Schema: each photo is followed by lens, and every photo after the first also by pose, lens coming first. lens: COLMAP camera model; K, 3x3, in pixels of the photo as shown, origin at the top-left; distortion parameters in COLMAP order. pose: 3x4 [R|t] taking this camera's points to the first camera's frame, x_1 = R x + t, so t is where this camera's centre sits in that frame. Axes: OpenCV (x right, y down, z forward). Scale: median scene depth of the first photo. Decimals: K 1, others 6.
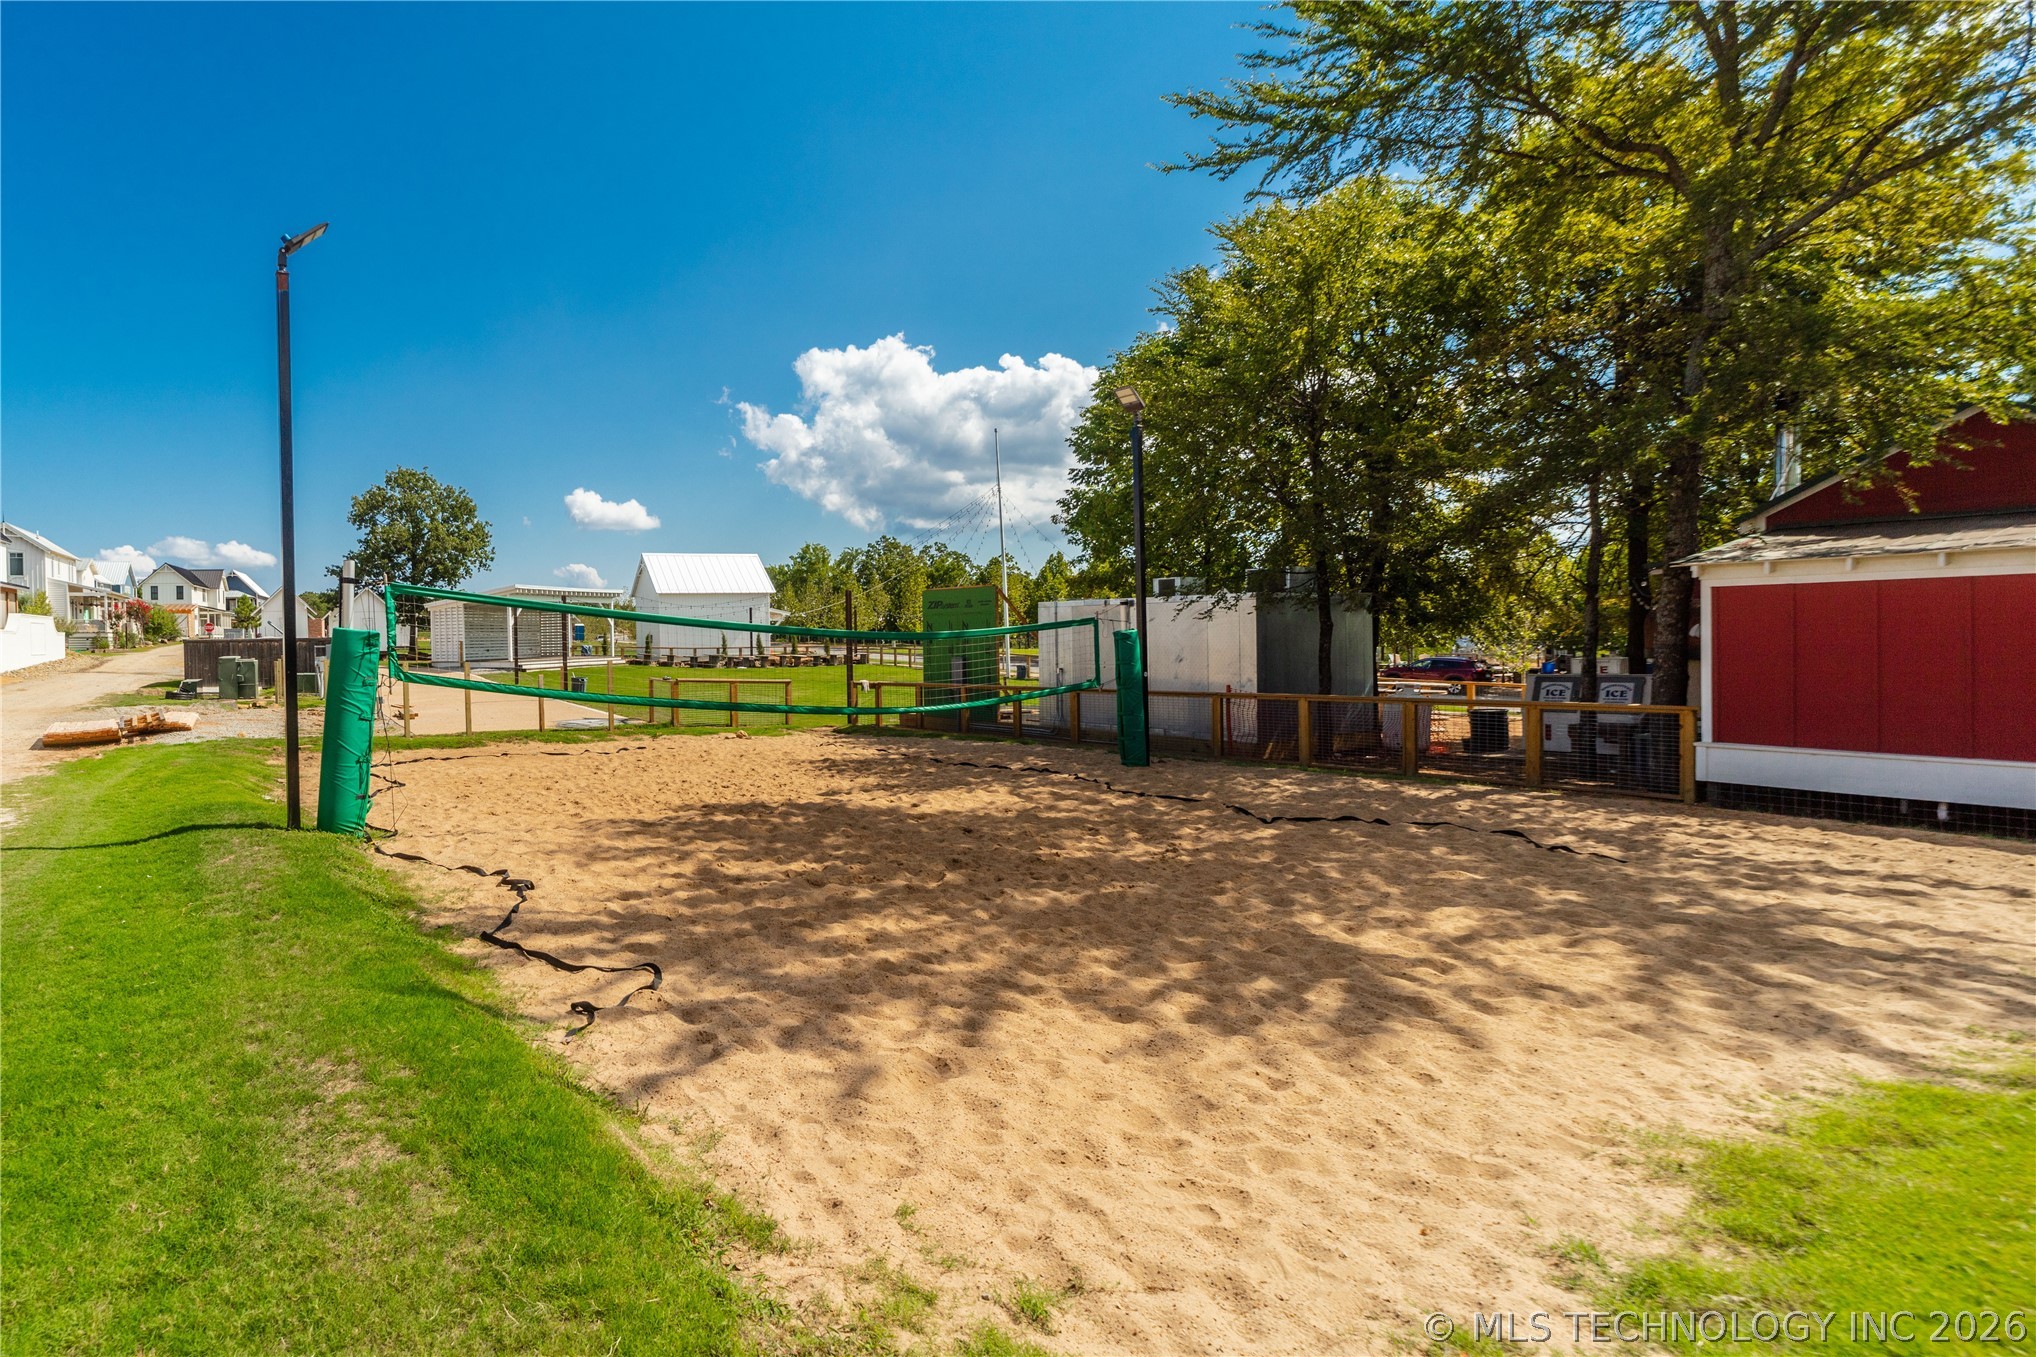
lens RADIAL K [[799.0, 0, 1012.0], [0, 799.0, 689.8], [0, 0, 1]] dist [-0.016429, 0.009726]
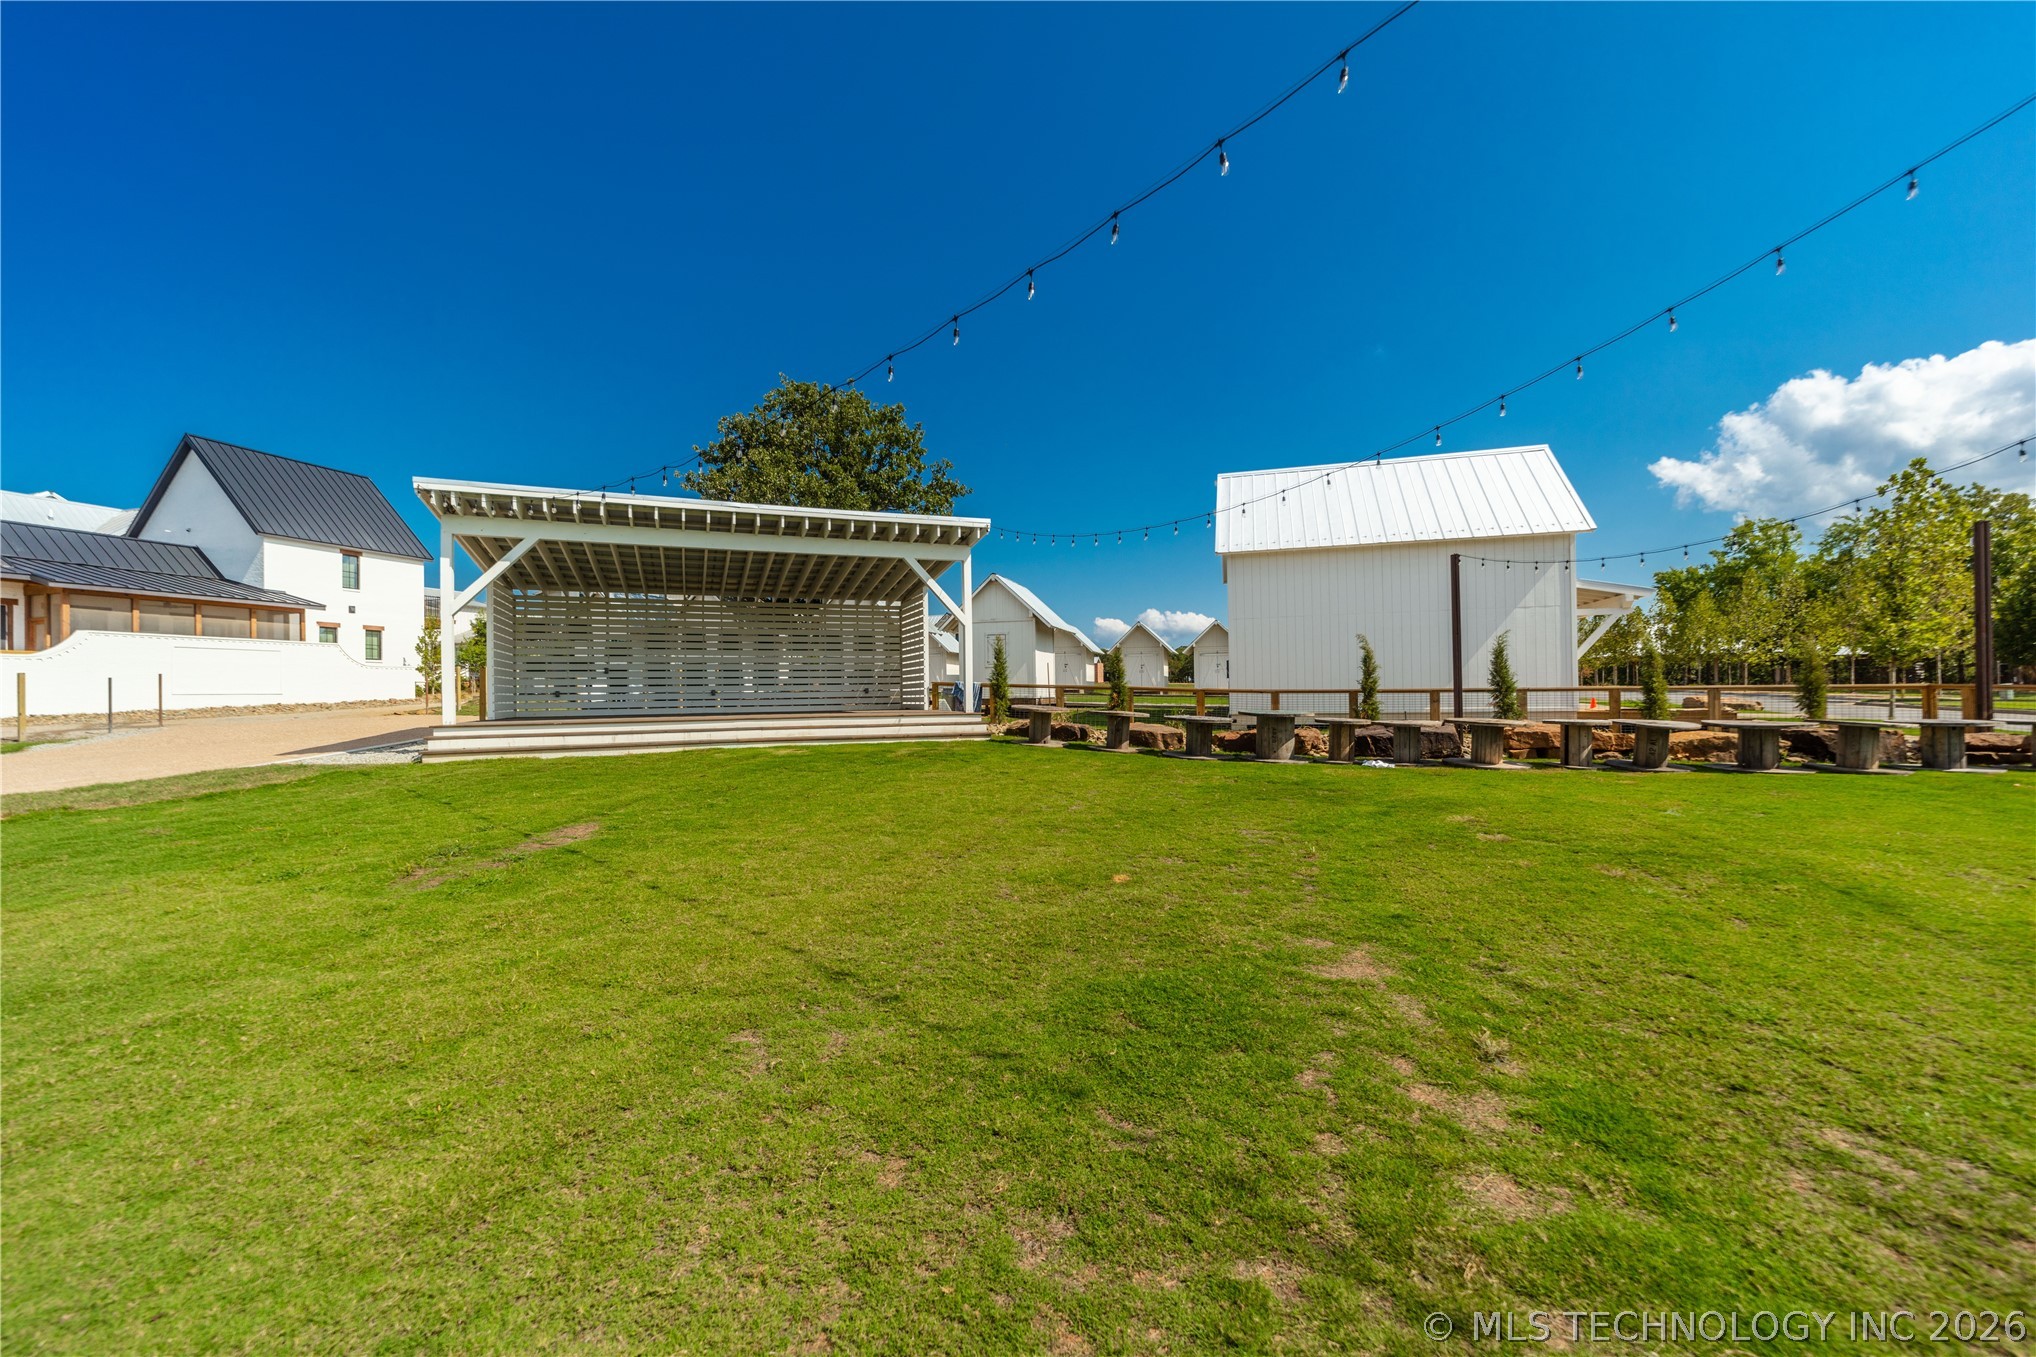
lens RADIAL K [[799.0, 0, 1012.0], [0, 799.0, 689.8], [0, 0, 1]] dist [-0.016429, 0.009726]
pose [[0.540259, -0.001461, -0.841497, -0.161442], [-0.051853, 0.998040, -0.035023, -0.032924], [0.839899, 0.062555, 0.539125, 0.668107]]
